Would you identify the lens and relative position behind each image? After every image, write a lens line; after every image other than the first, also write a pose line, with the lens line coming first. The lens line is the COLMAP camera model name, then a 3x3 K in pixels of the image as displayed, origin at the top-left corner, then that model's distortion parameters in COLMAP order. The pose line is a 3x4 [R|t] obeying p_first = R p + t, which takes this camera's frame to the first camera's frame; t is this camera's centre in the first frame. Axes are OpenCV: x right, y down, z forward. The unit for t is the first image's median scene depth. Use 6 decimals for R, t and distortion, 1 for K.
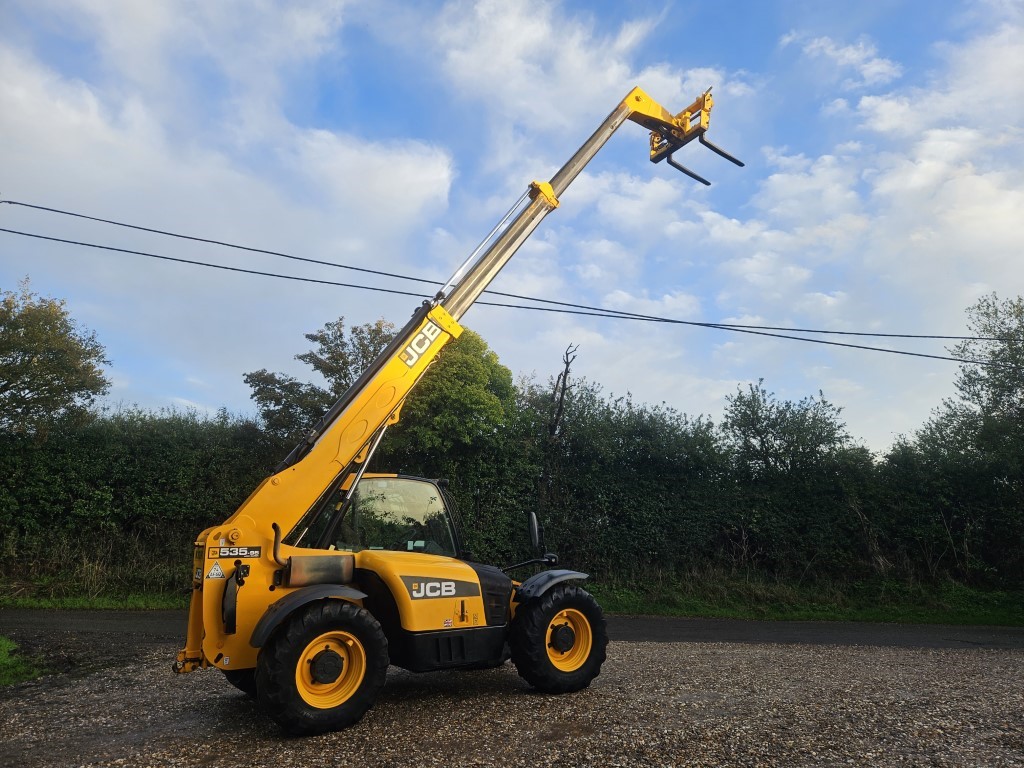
lens RADIAL K [[714.3, 0, 512.0], [0, 714.3, 384.0], [0, 0, 1]] dist [0.030074, -0.001687]
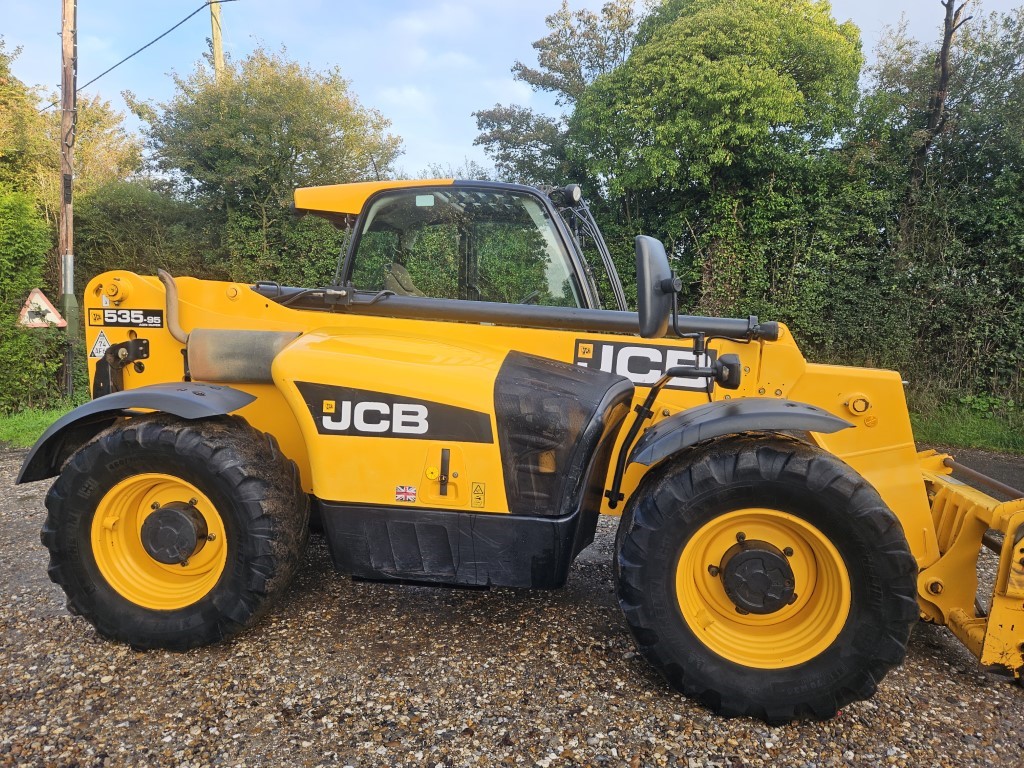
lens RADIAL K [[514.9, 0, 512.0], [0, 514.9, 384.0], [0, 0, 1]] dist [0.012250, -0.000061]
pose [[0.772897, 0.107089, -0.625429, 0.145665], [0.112818, 0.946759, 0.301527, 0.182229], [0.624421, -0.303610, 0.719666, 0.828077]]
